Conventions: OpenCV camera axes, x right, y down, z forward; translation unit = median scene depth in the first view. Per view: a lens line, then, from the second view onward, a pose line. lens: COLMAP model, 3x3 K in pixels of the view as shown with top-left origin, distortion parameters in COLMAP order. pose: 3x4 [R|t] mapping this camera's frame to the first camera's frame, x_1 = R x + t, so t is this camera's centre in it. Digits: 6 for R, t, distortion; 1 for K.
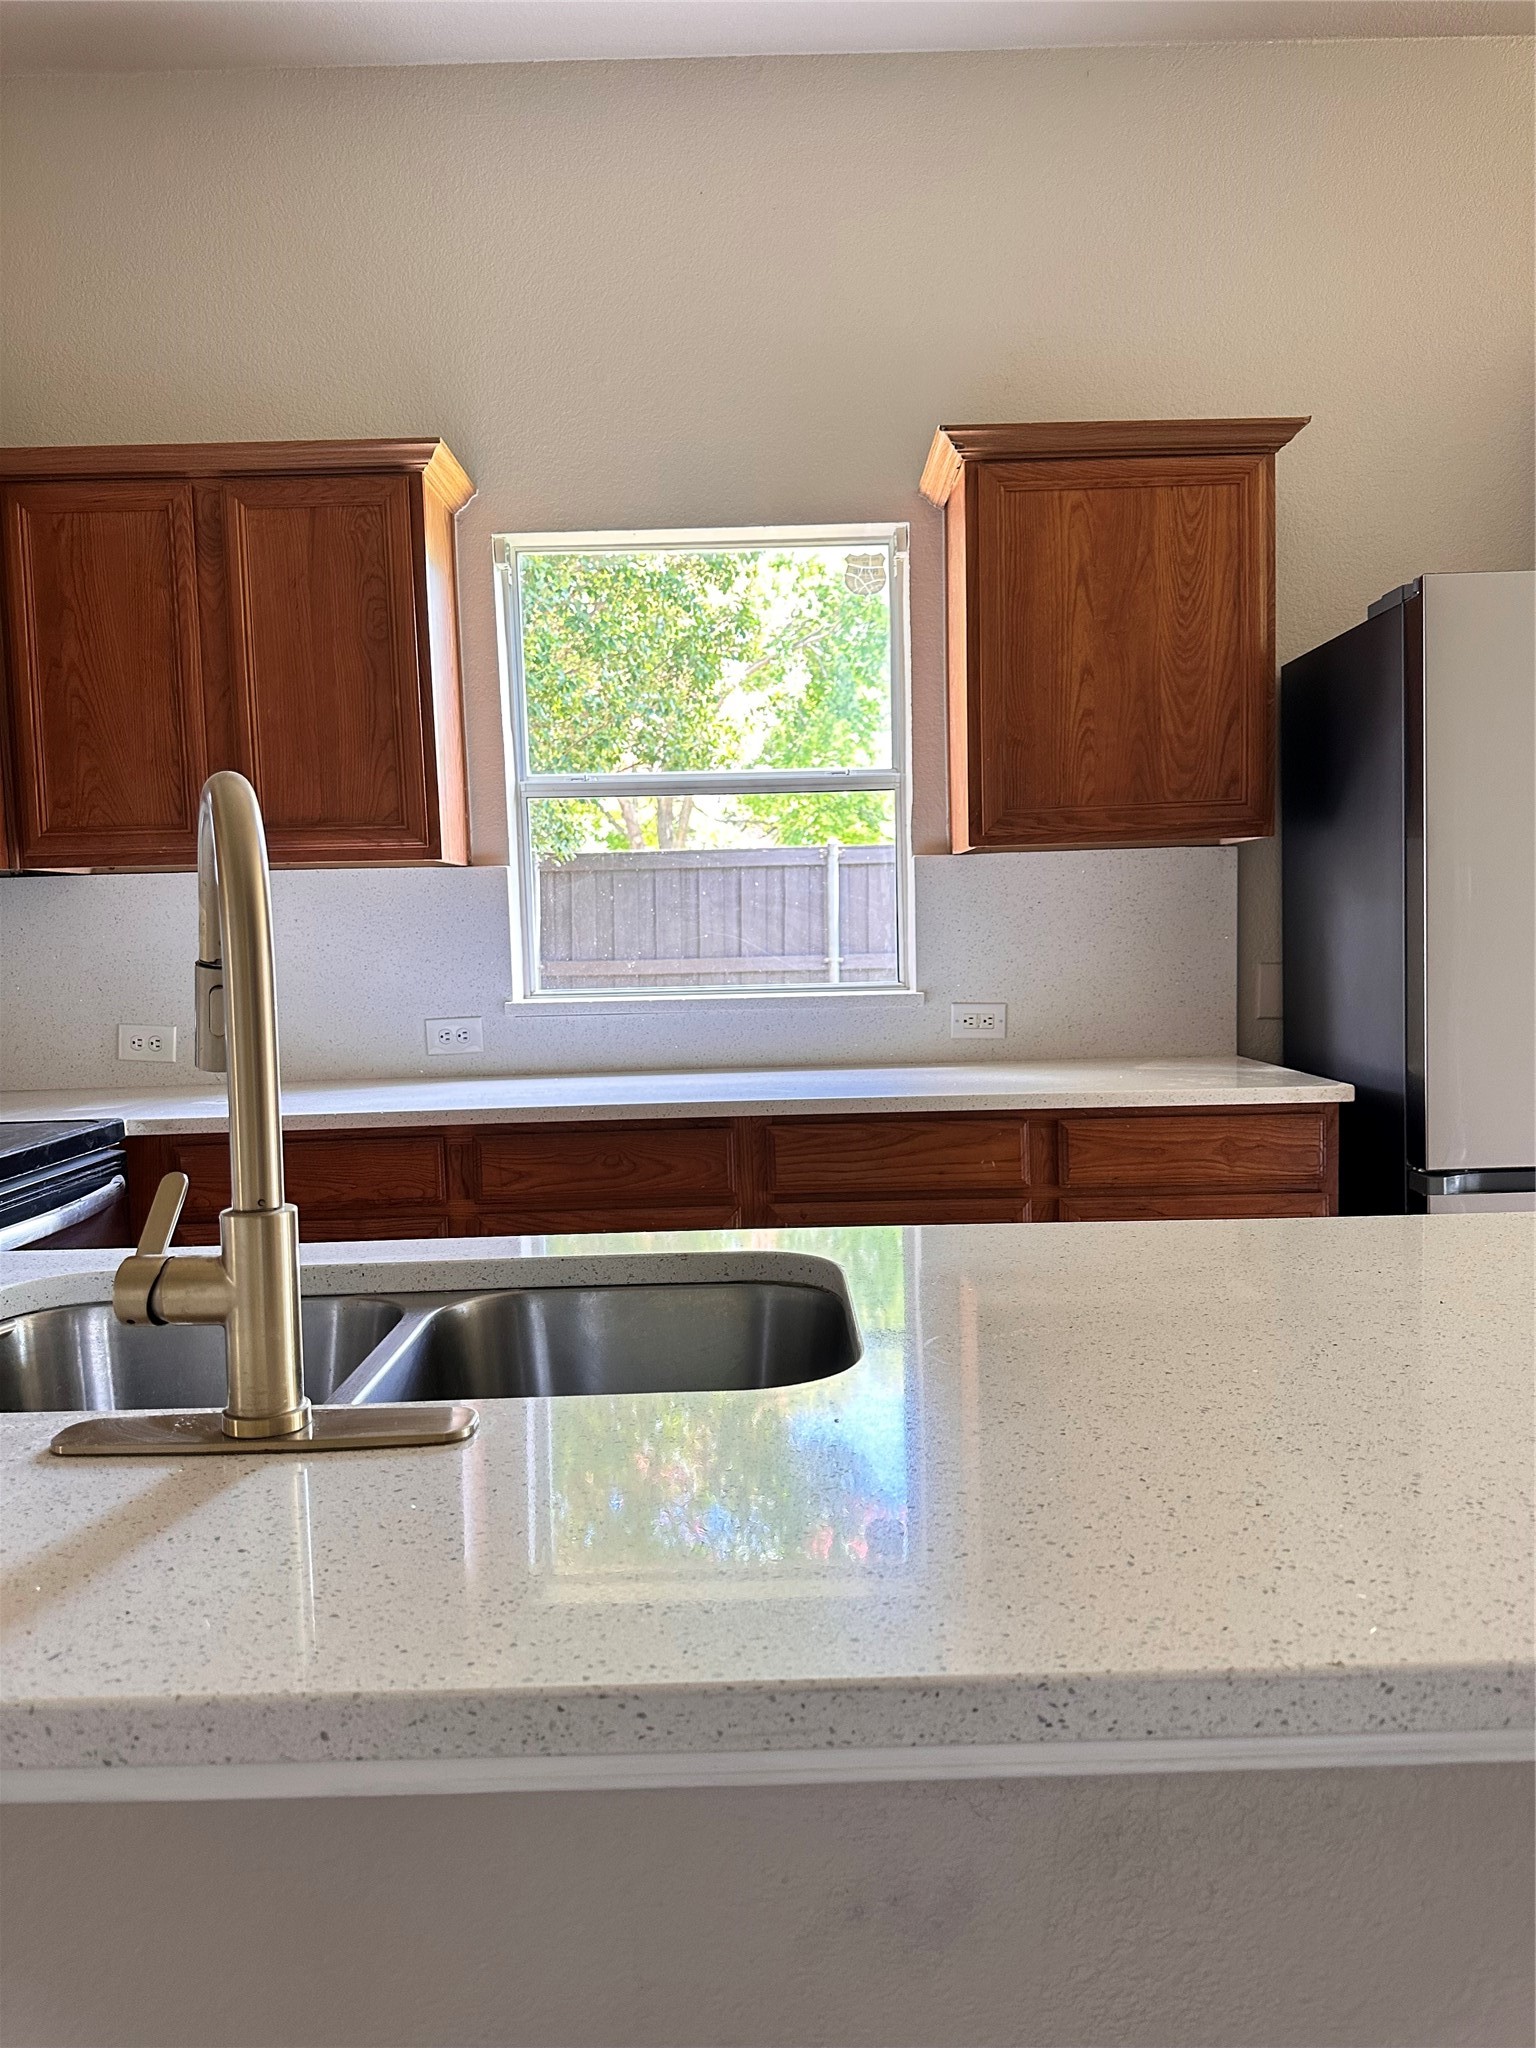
lens RADIAL K [[1509.4, 0, 768.0], [0, 1509.4, 1024.0], [0, 0, 1]] dist [0.256654, -0.539247]
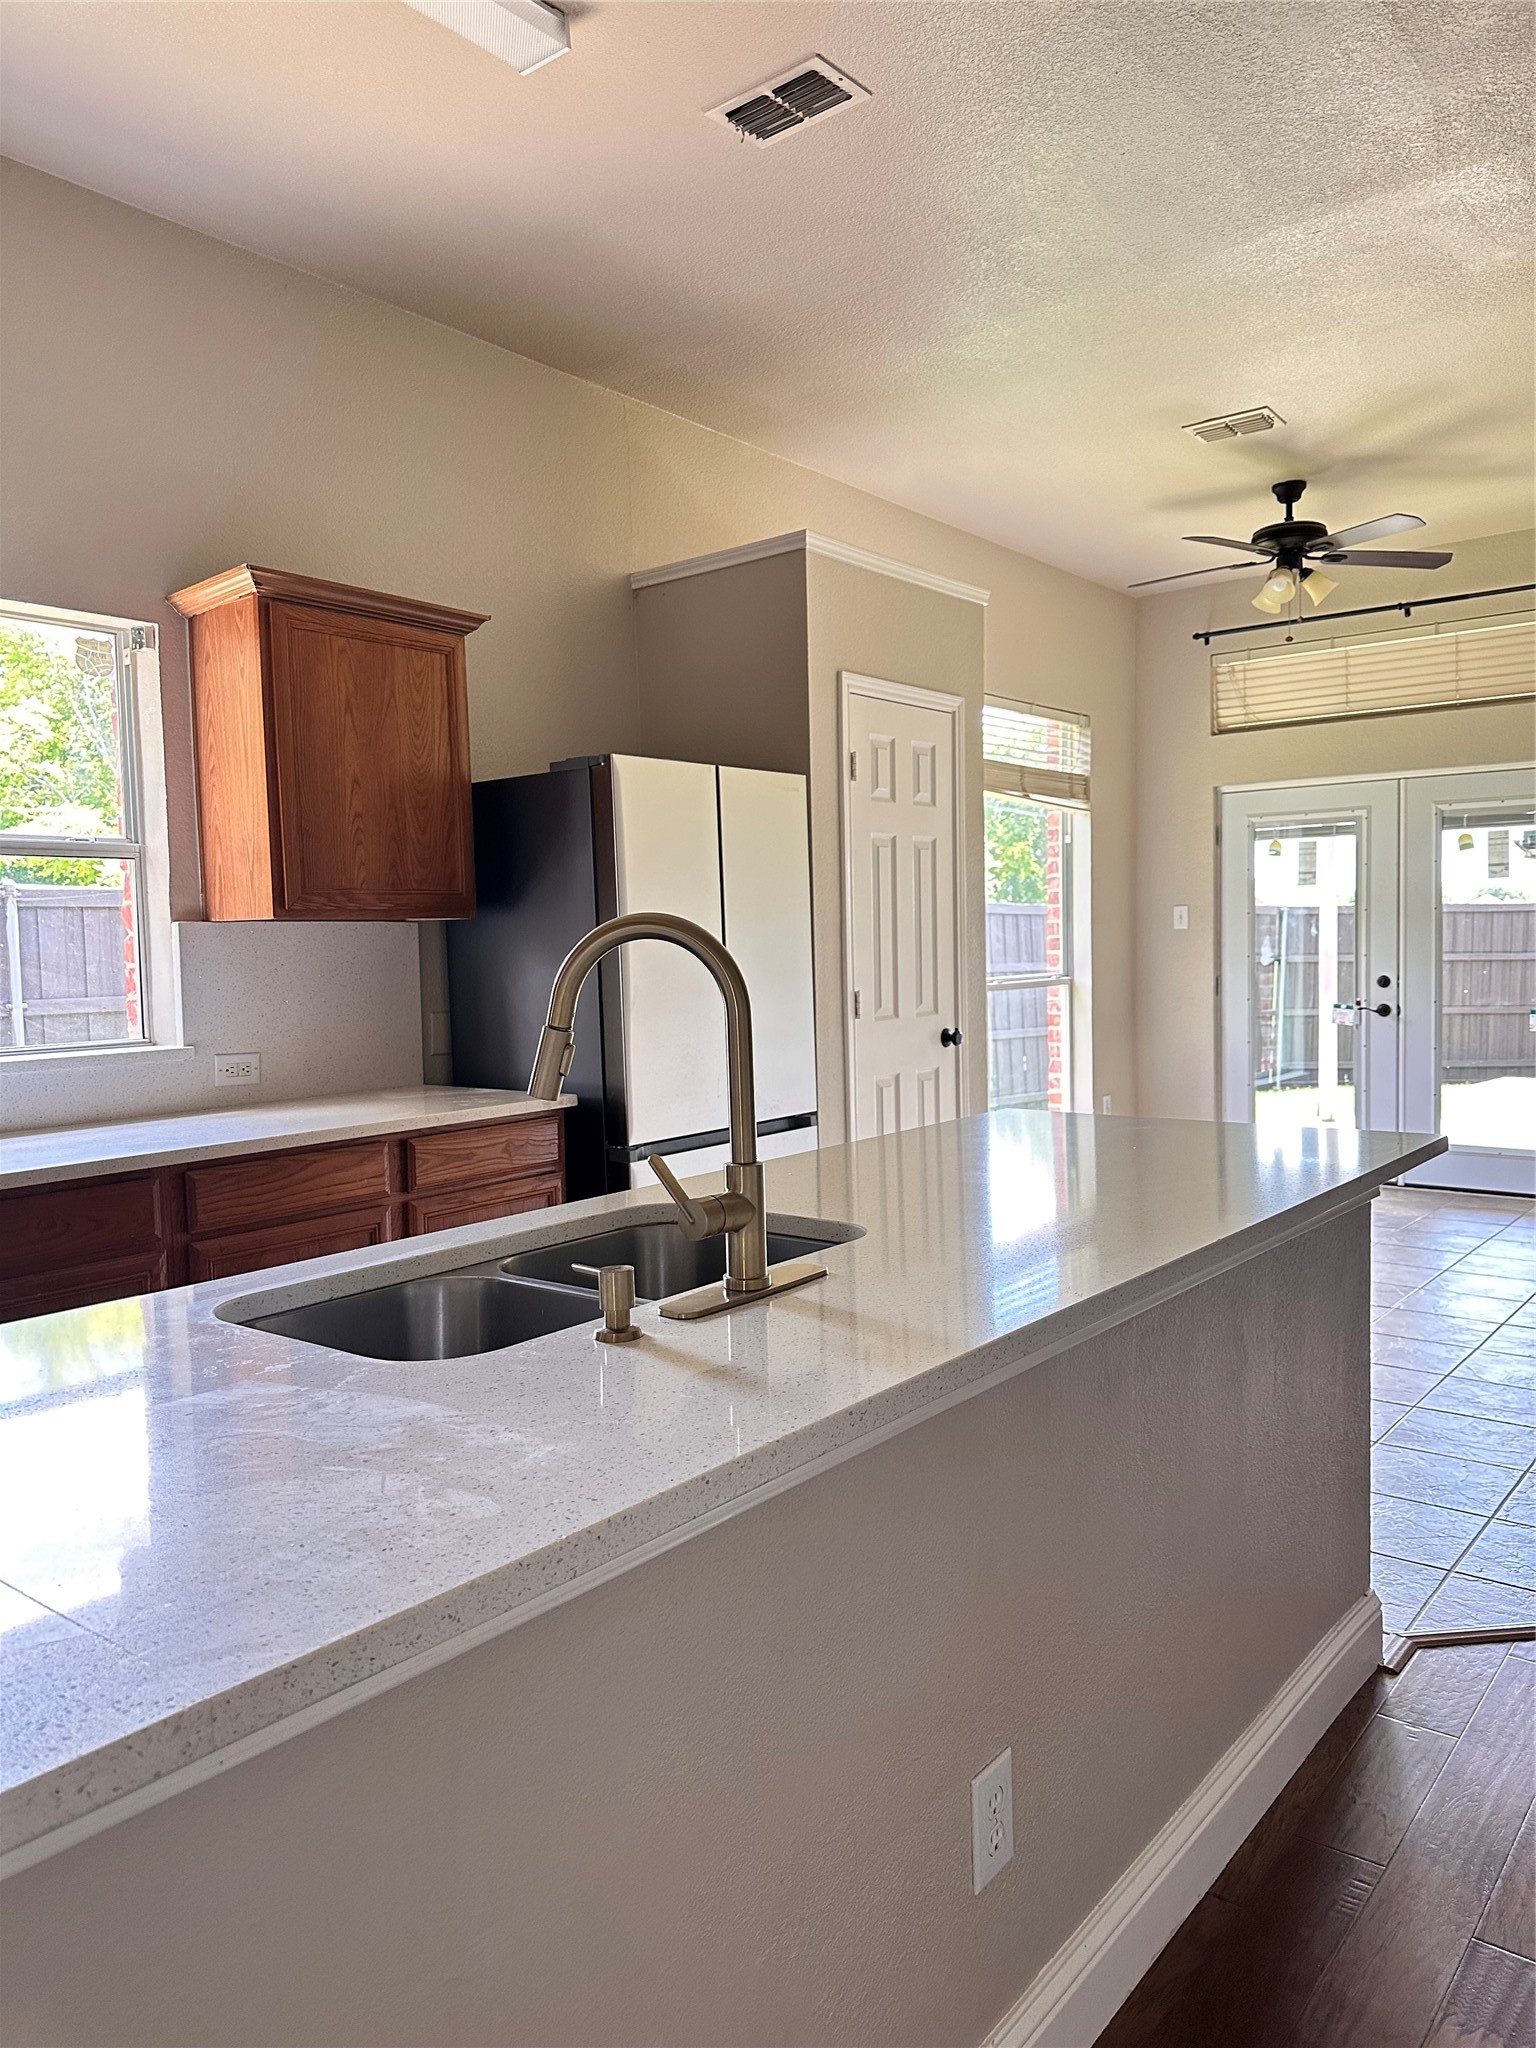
lens RADIAL K [[1509.4, 0, 768.0], [0, 1509.4, 1024.0], [0, 0, 1]] dist [0.256654, -0.539247]
pose [[0.628811, -0.034999, 0.776770, -0.560238], [0.052694, 0.998608, 0.002338, -0.018966], [-0.775771, 0.039461, 0.629780, -0.035754]]
